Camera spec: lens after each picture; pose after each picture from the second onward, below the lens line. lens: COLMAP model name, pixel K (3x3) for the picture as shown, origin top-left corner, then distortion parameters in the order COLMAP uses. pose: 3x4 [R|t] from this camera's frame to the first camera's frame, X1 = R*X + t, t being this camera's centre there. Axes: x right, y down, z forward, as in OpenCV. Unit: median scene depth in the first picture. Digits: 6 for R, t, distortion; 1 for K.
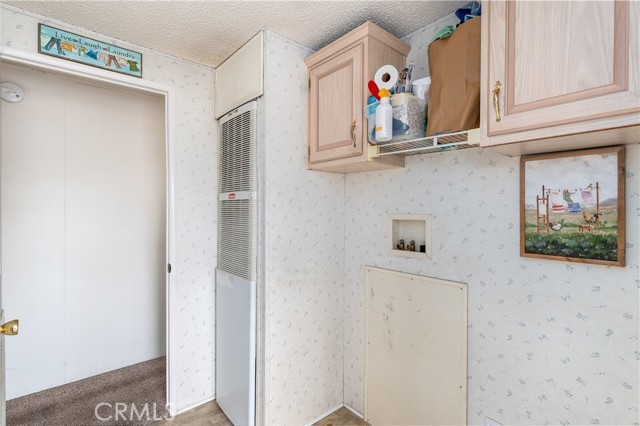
lens RADIAL K [[304.3, 0, 318.8], [0, 304.3, 211.4], [0, 0, 1]] dist [0.000878, -0.000528]
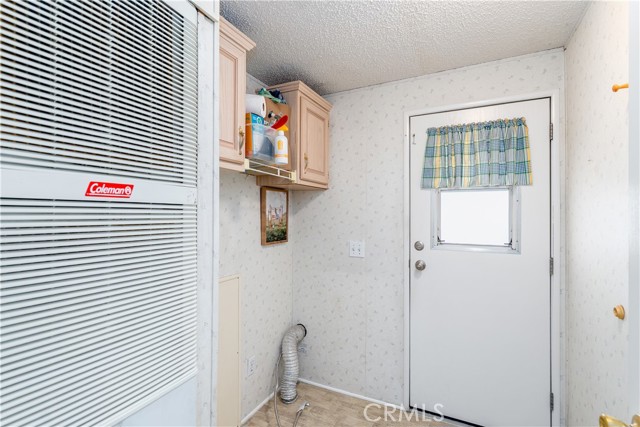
lens RADIAL K [[315.4, 0, 318.1], [0, 315.4, 215.5], [0, 0, 1]] dist [0.004492, 0.000507]
pose [[-0.416946, -0.006769, 0.908906, -1.176427], [0.007212, 0.999916, 0.010755, -0.039877], [-0.908903, 0.011039, -0.416862, 1.600158]]
